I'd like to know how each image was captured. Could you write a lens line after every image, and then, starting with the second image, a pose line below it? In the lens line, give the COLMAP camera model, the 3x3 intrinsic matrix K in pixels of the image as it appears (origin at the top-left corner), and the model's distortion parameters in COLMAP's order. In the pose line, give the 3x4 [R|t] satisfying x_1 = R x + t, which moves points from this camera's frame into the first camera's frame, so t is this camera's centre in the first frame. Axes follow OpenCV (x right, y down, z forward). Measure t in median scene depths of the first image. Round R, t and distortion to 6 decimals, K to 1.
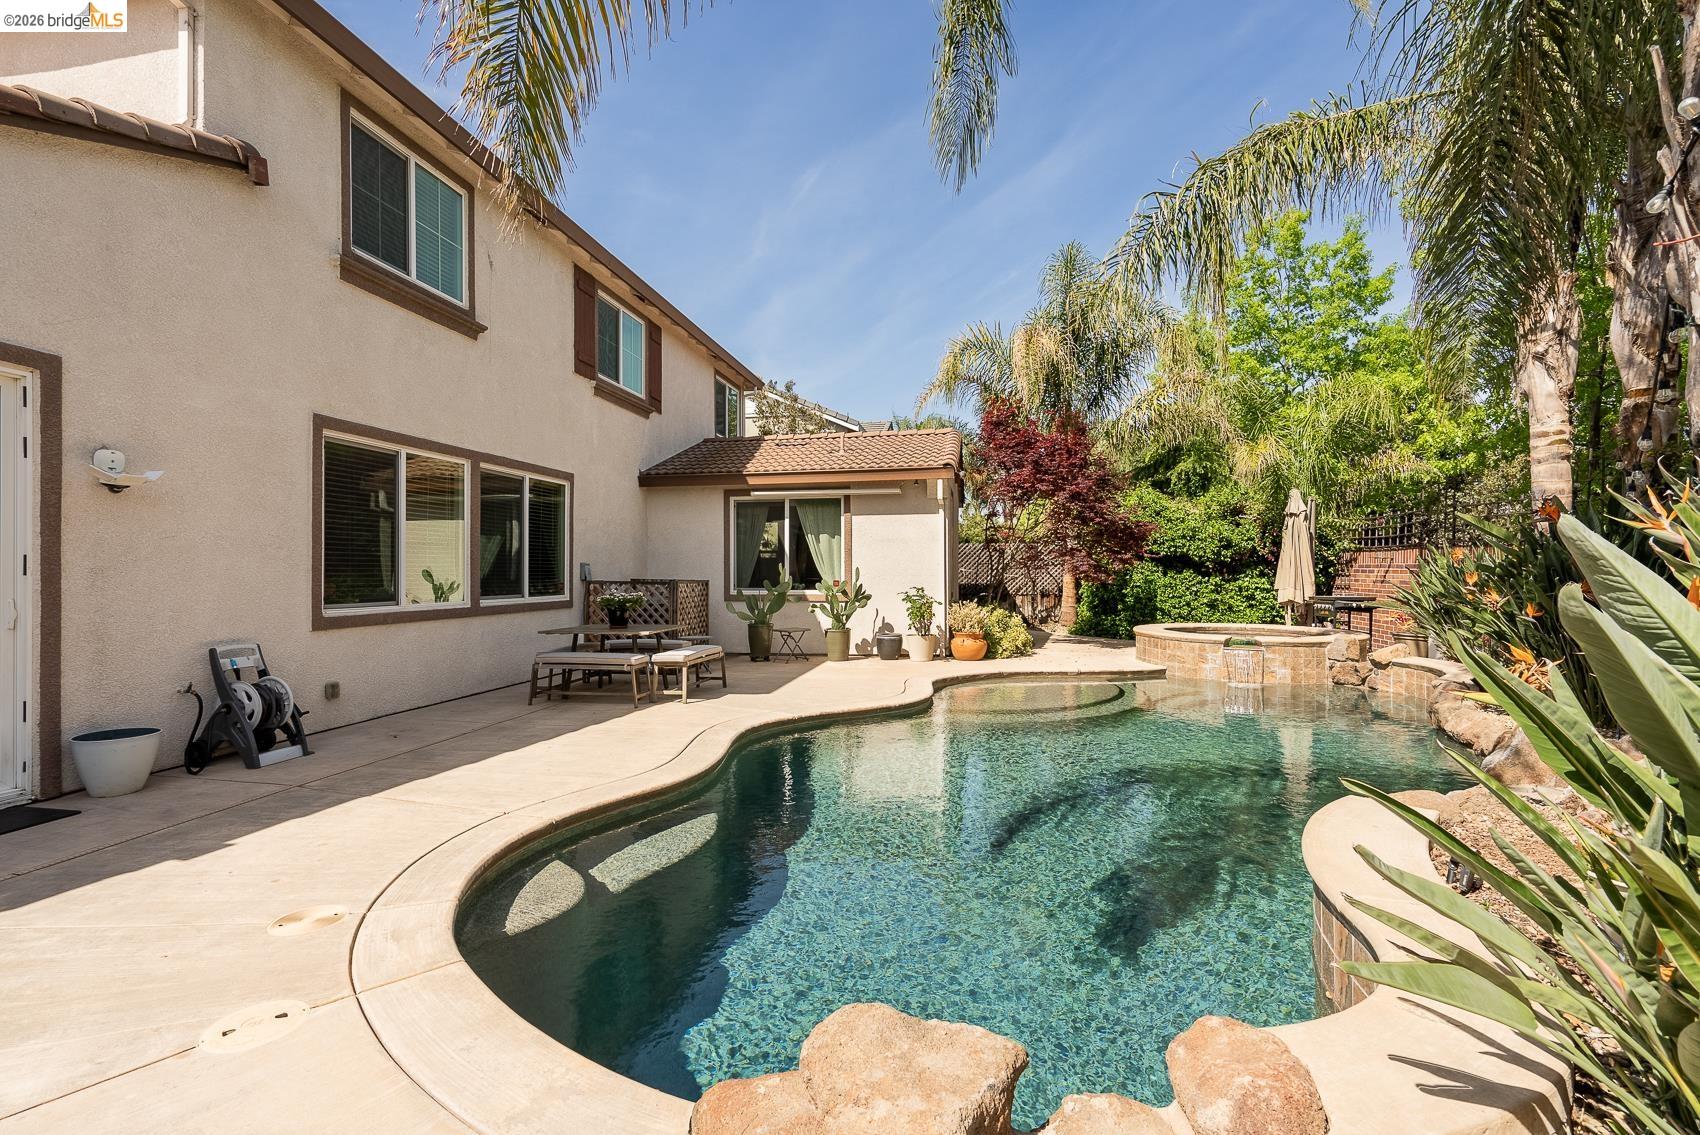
lens RADIAL K [[773.8, 0, 845.5], [0, 773.8, 565.5], [0, 0, 1]] dist [-0.004711, 0.002256]
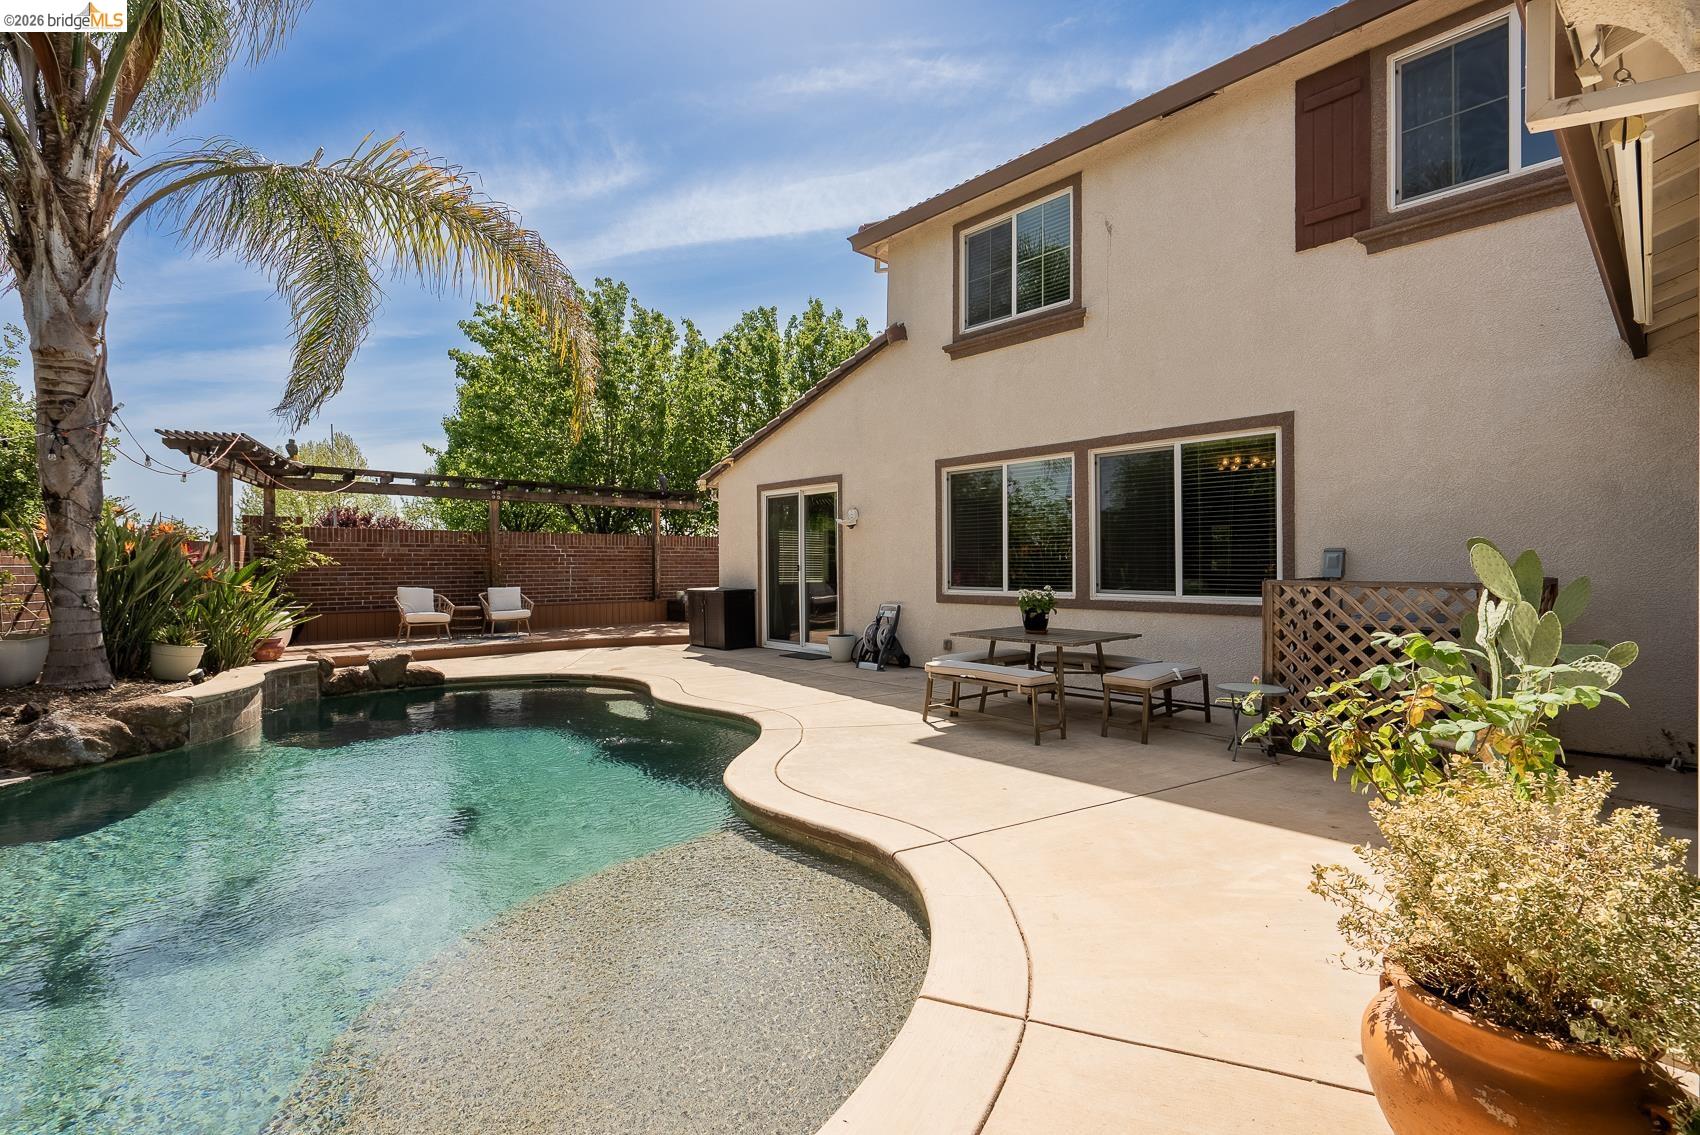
lens RADIAL K [[773.8, 0, 847.2], [0, 773.8, 565.8], [0, 0, 1]] dist [-0.004711, 0.002256]
pose [[-0.612796, 0.005179, -0.790224, 0.437572], [0.010574, 0.999943, -0.001647, 0.008889], [0.790170, -0.009365, -0.612816, 1.241750]]
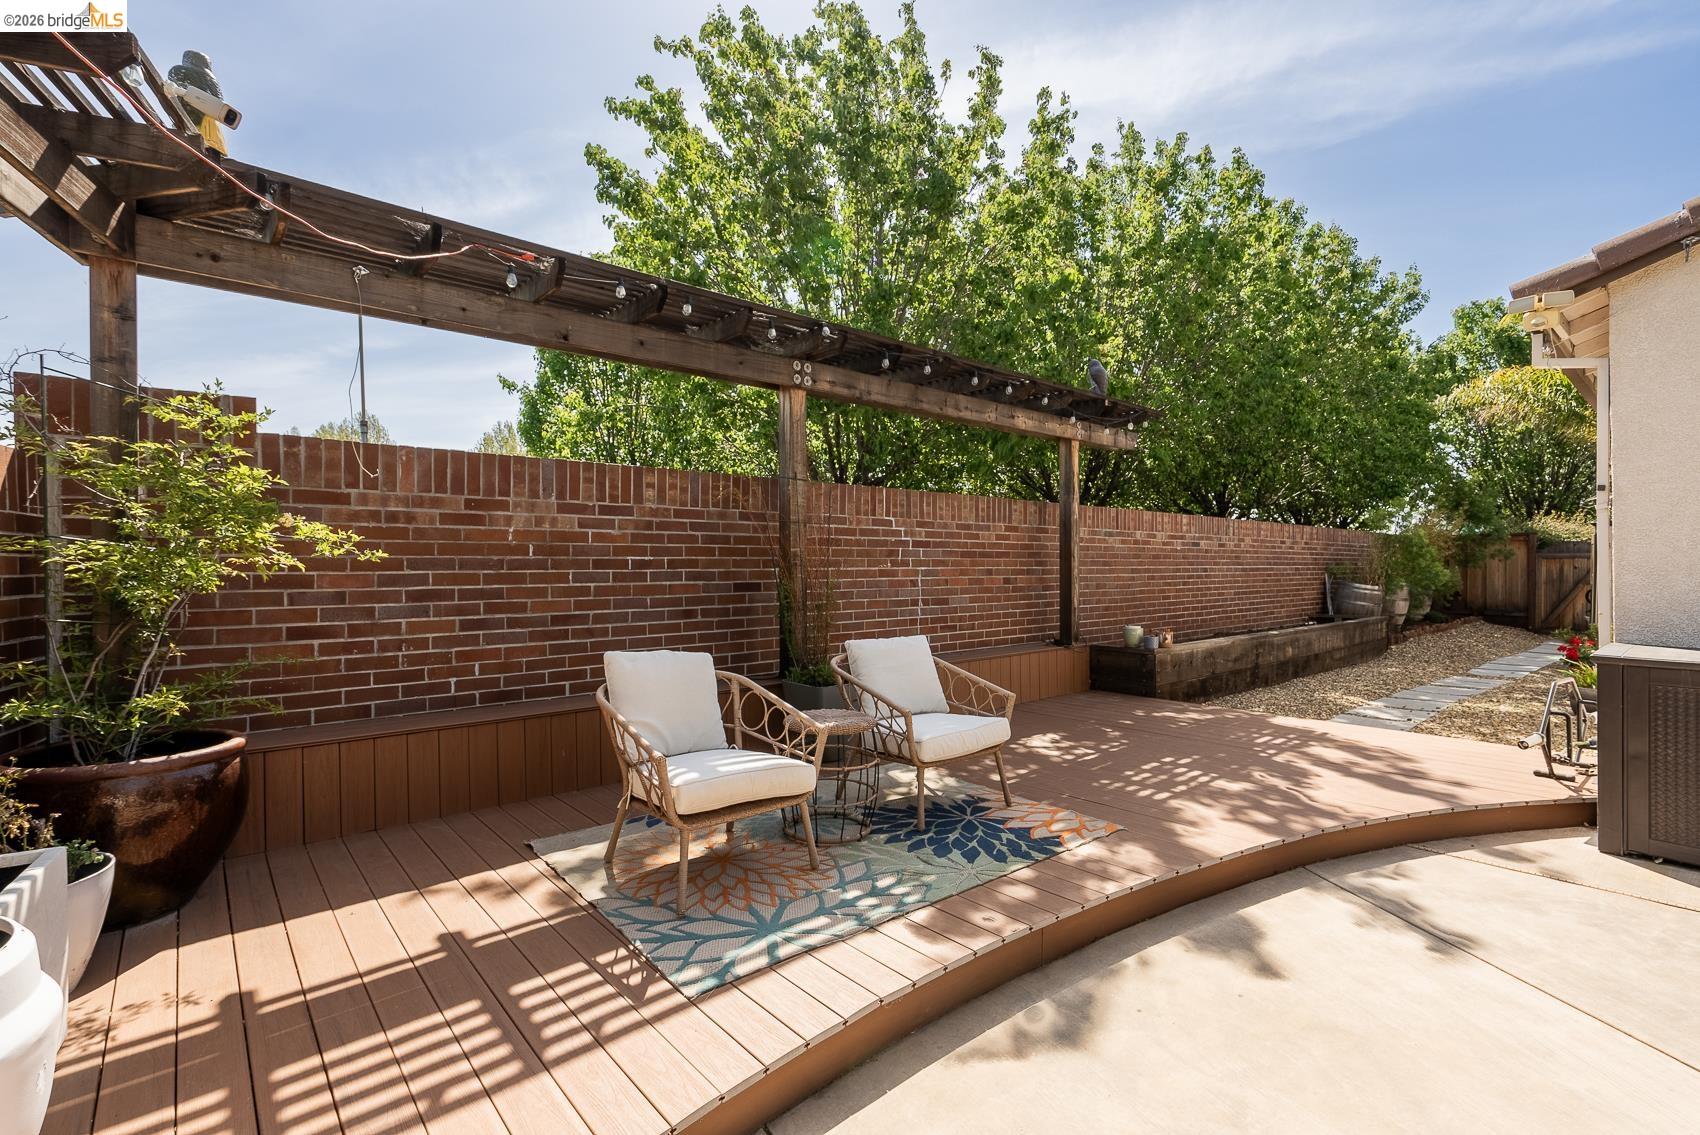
lens RADIAL K [[773.8, 0, 849.5], [0, 773.8, 560.6], [0, 0, 1]] dist [-0.004711, 0.002256]
pose [[-0.629238, -0.002847, -0.777207, 0.051395], [0.007252, 0.999928, -0.009534, -0.001673], [0.777179, -0.011635, -0.629172, 0.090056]]
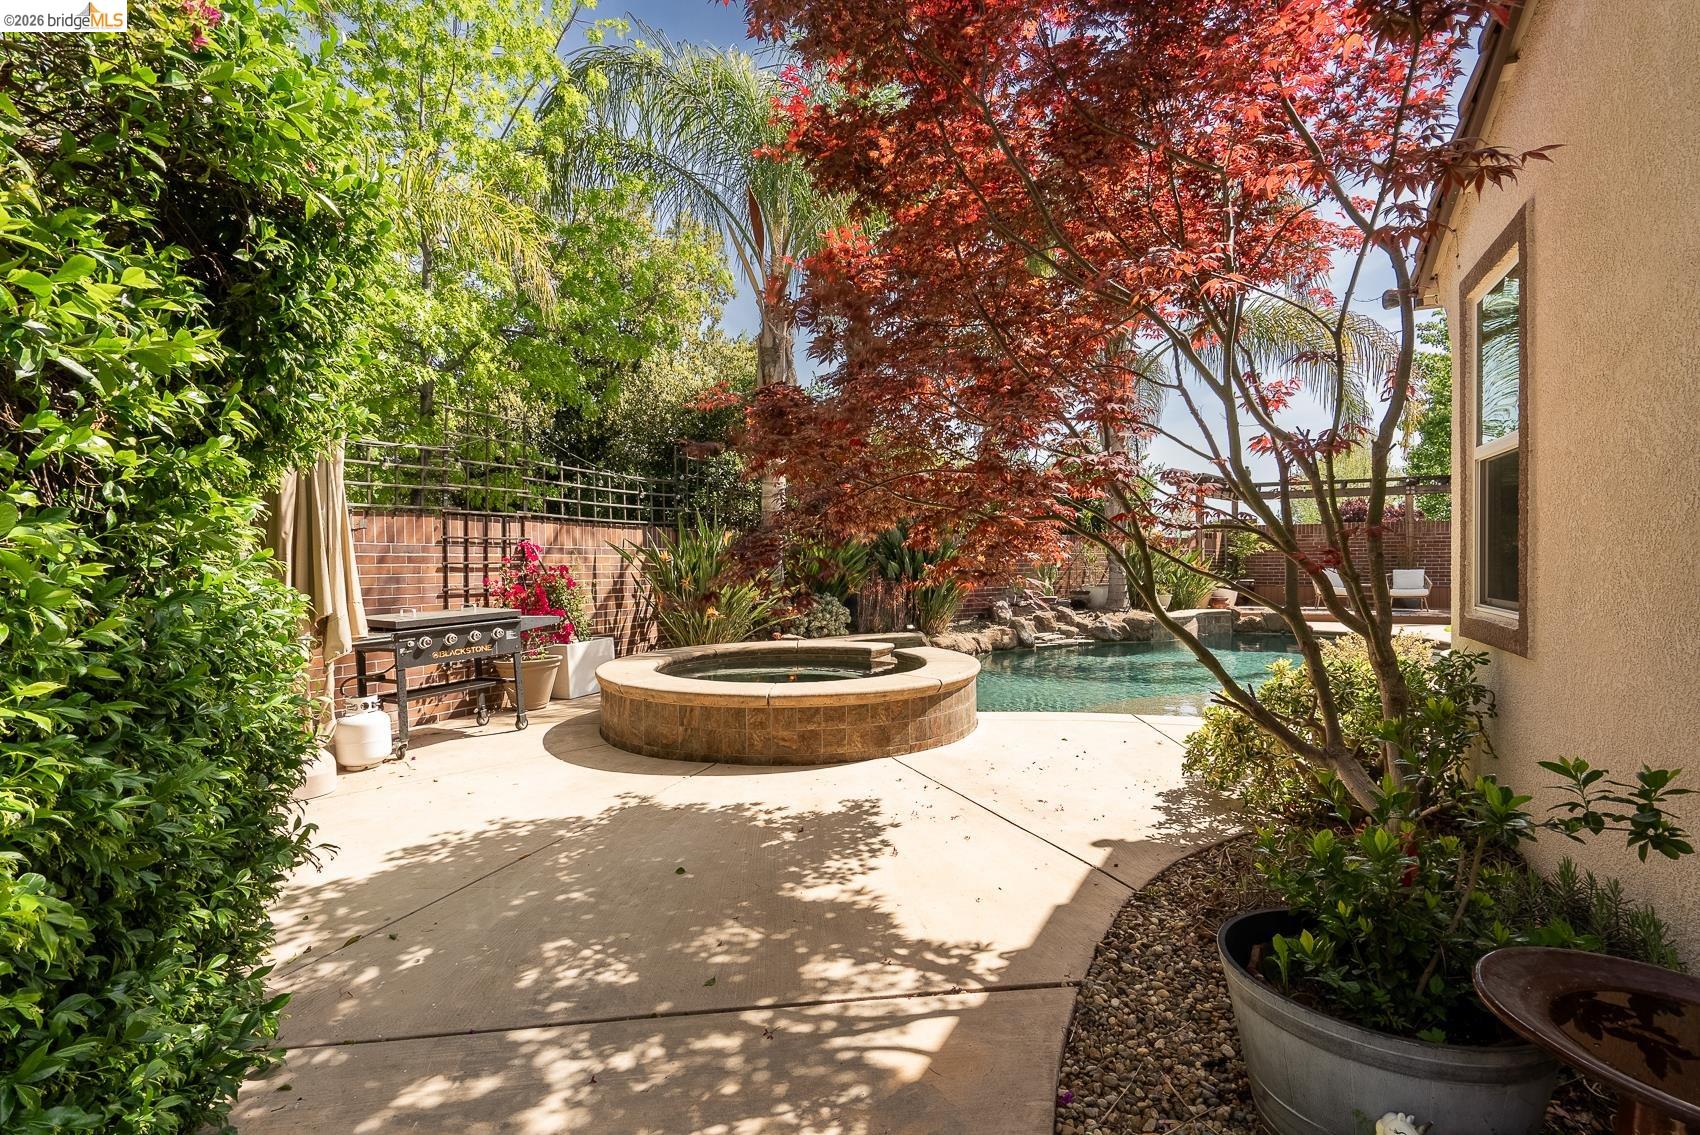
lens RADIAL K [[773.8, 0, 849.9], [0, 773.8, 564.7], [0, 0, 1]] dist [-0.004711, 0.002256]
pose [[-0.959977, 0.003842, 0.280053, 0.390263], [0.005371, 0.999975, 0.004691, 0.014248], [-0.280028, 0.006007, -0.959973, 1.839631]]
